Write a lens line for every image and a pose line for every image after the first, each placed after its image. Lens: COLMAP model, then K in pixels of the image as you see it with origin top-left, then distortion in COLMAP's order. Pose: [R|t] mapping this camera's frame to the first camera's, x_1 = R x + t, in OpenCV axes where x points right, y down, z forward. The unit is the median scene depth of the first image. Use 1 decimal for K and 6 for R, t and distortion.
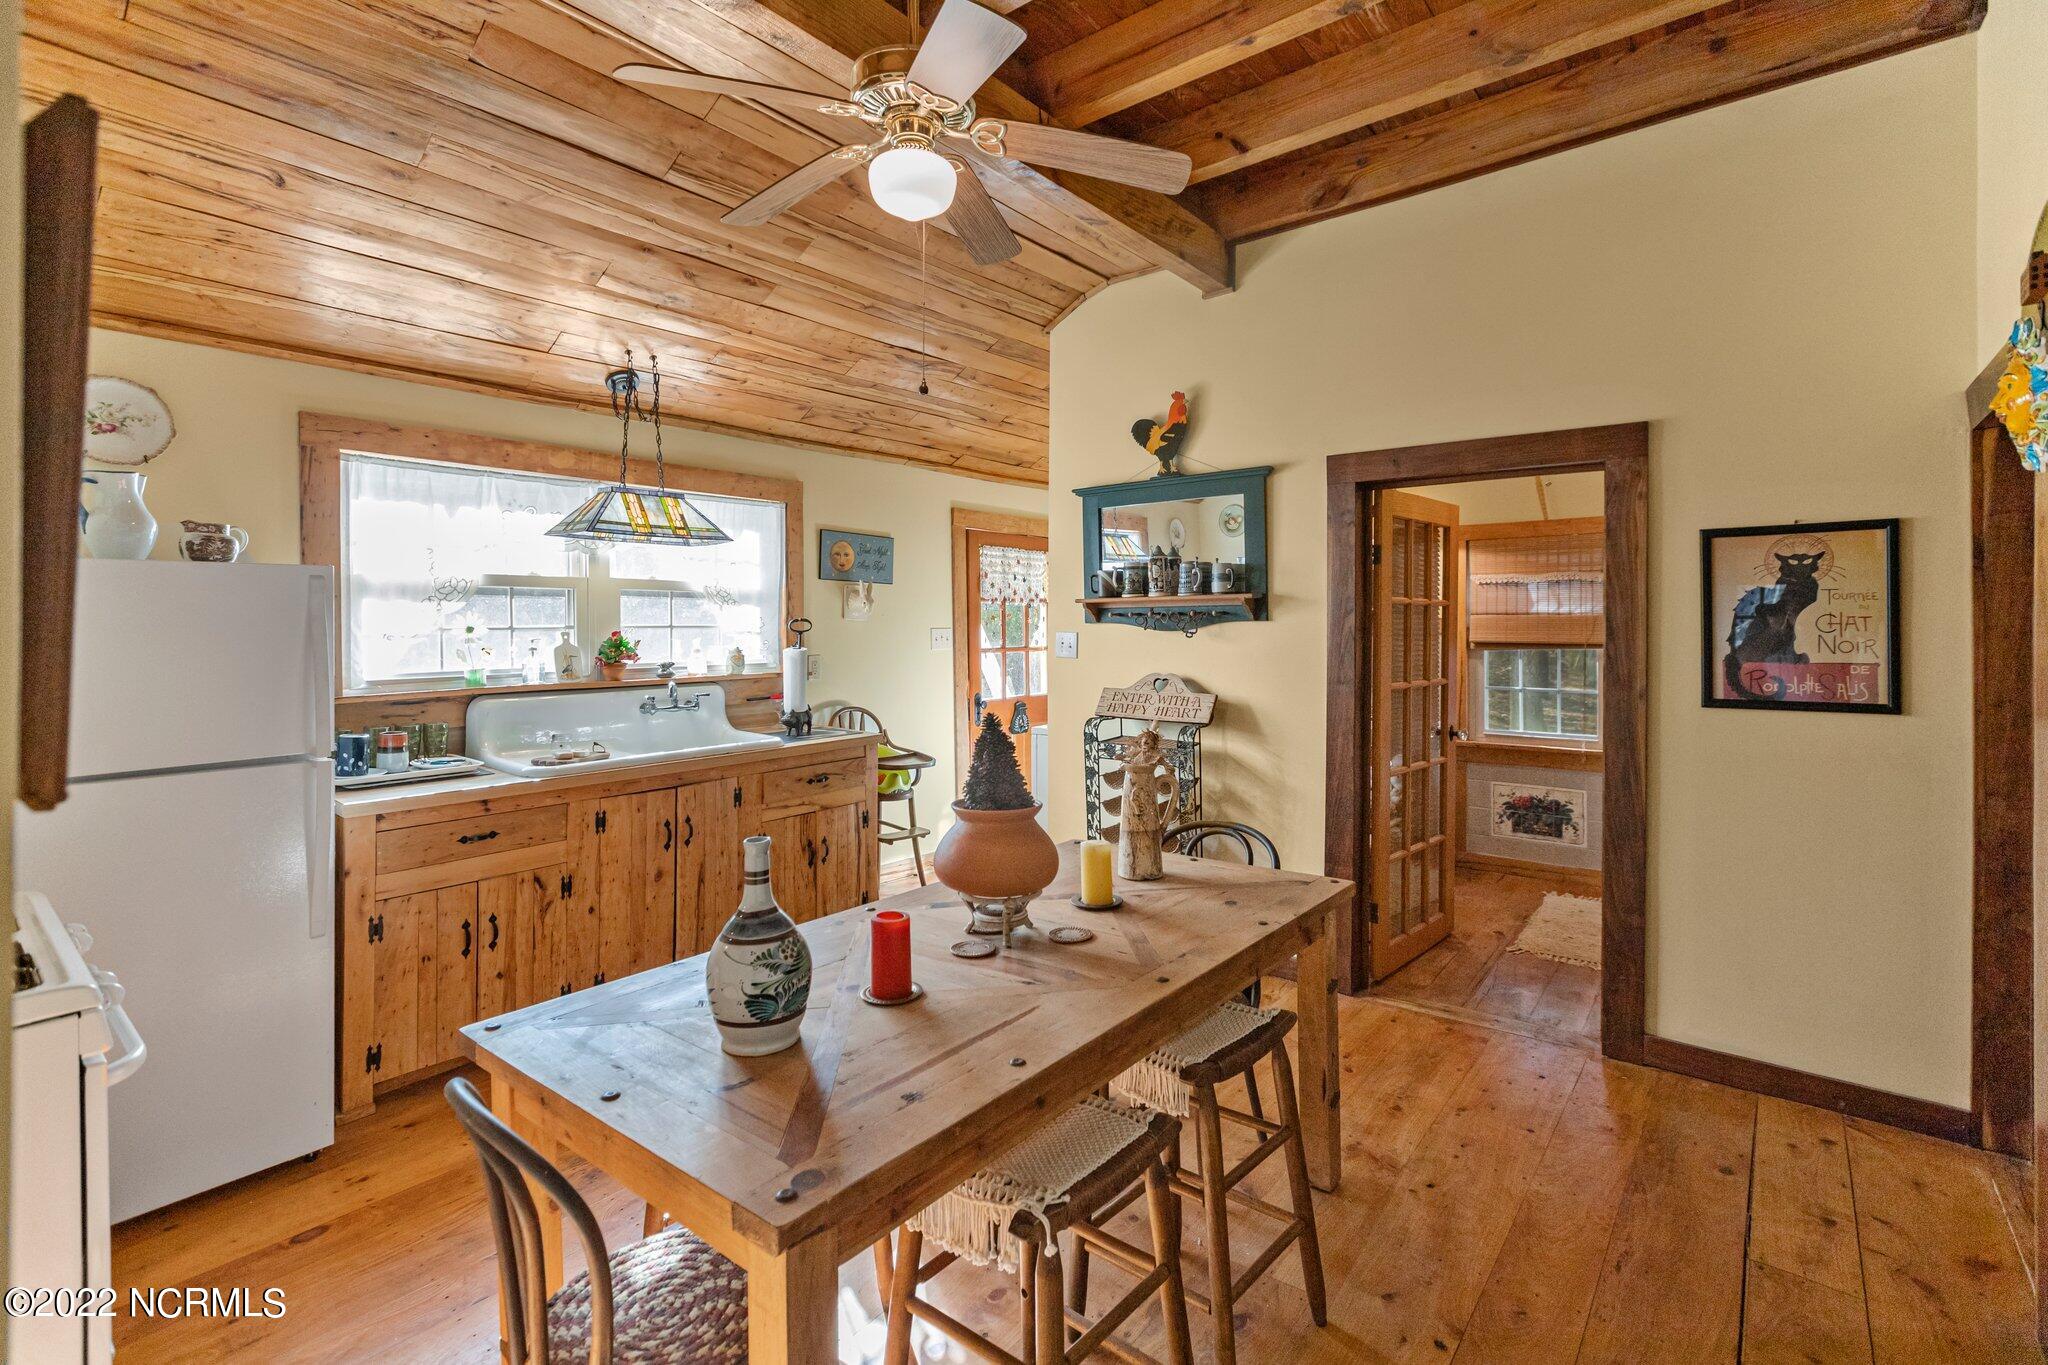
lens RADIAL K [[936.7, 0, 1020.2], [0, 936.7, 626.9], [0, 0, 1]] dist [-0.001538, 0.000130]
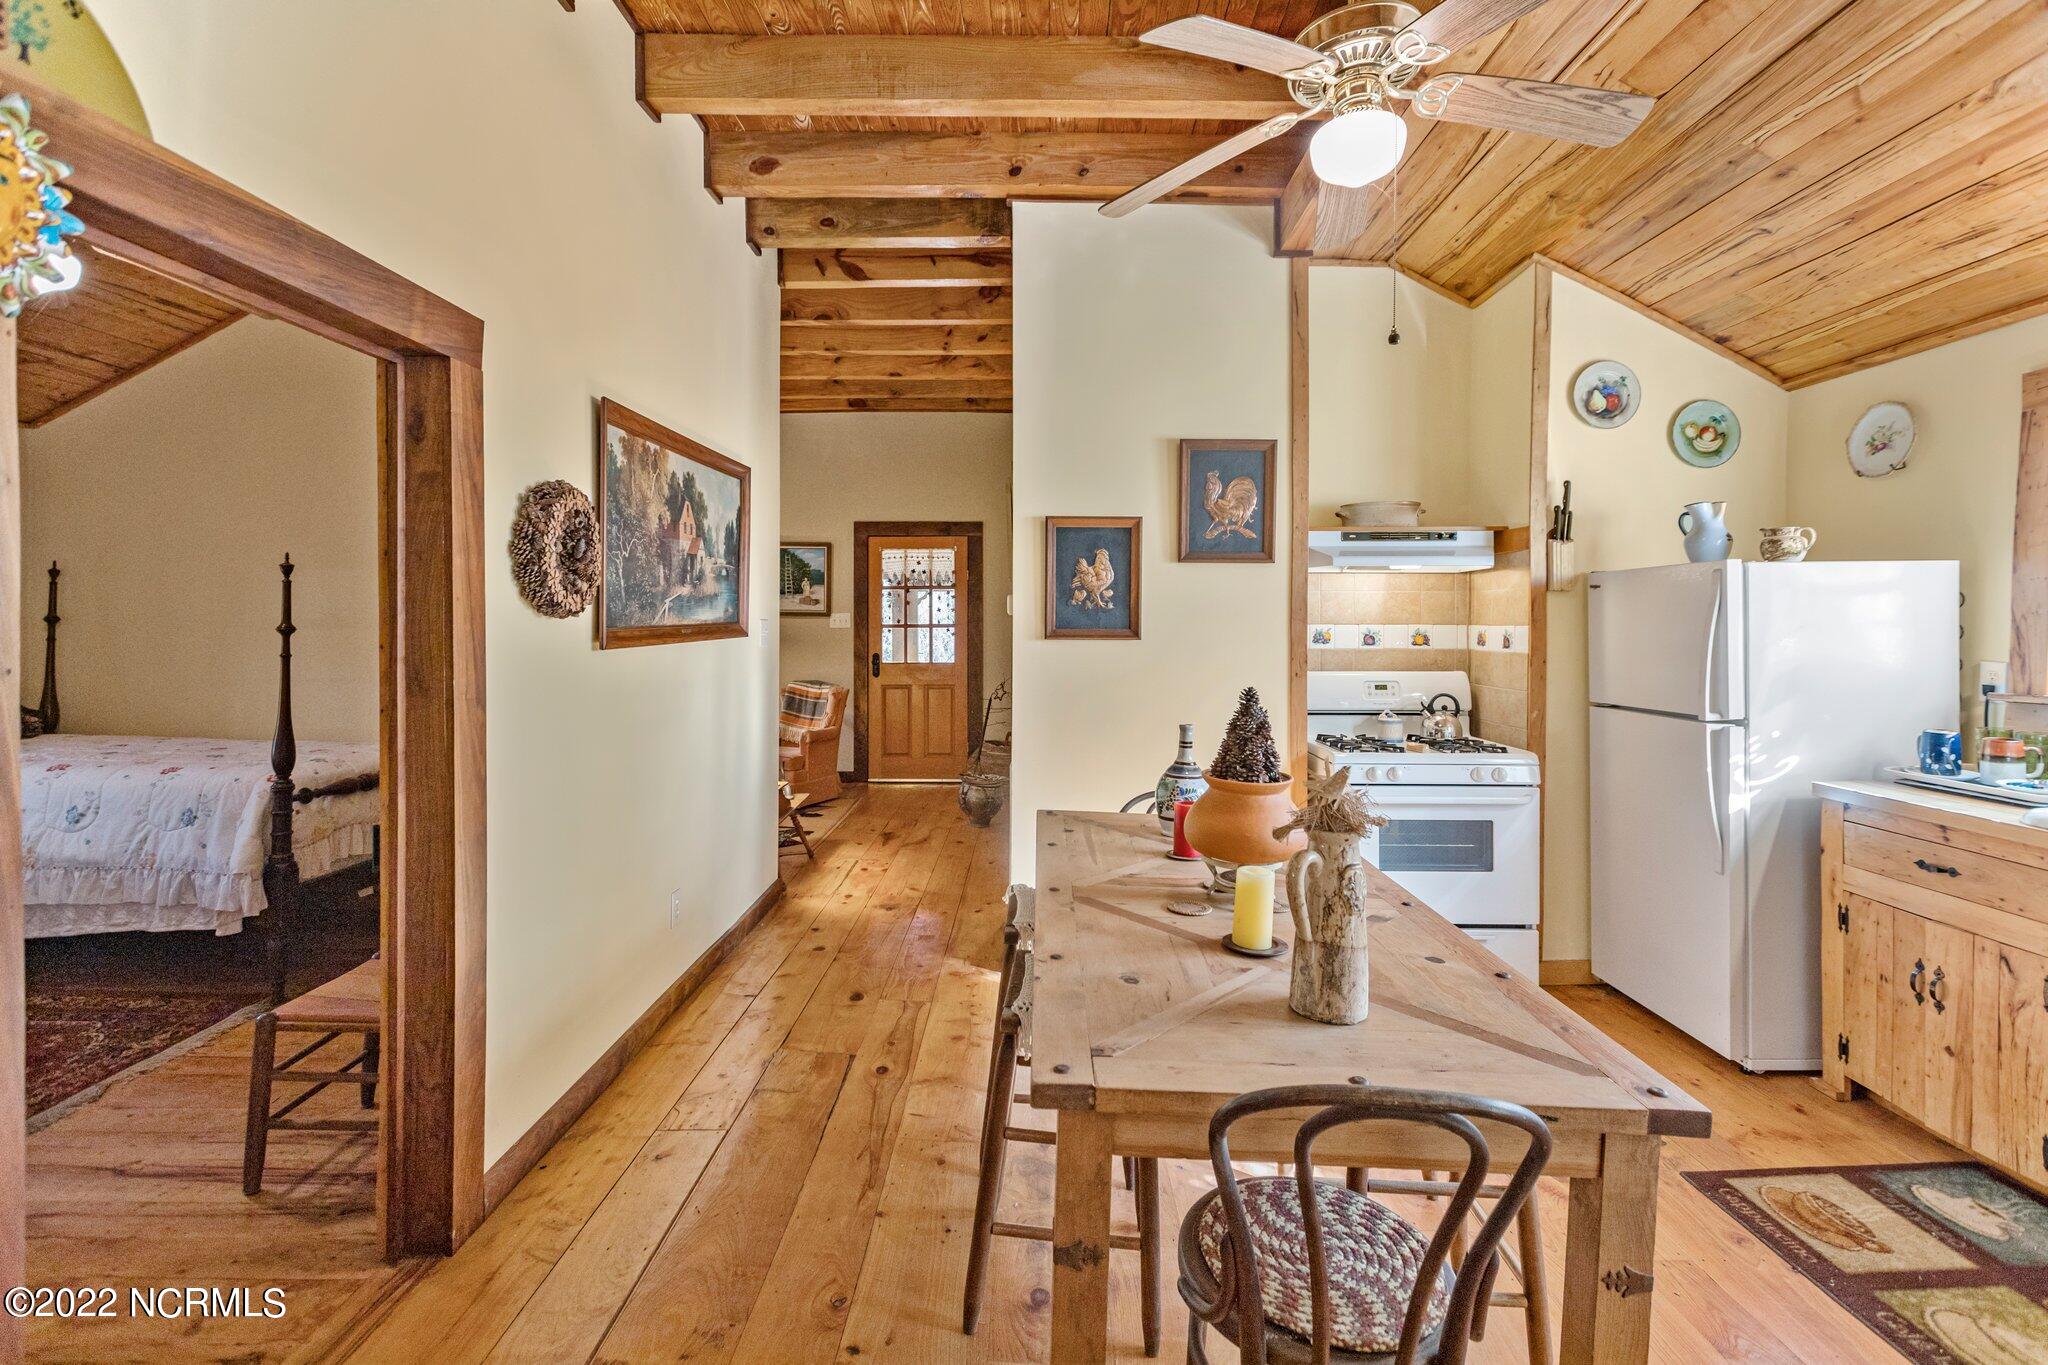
lens RADIAL K [[936.7, 0, 1020.2], [0, 936.7, 626.9], [0, 0, 1]] dist [-0.001538, 0.000130]
pose [[-0.786600, 0.003200, -0.617454, 0.555195], [-0.005791, 0.999904, 0.012559, 0.006864], [0.617436, 0.013454, -0.786506, 1.133227]]
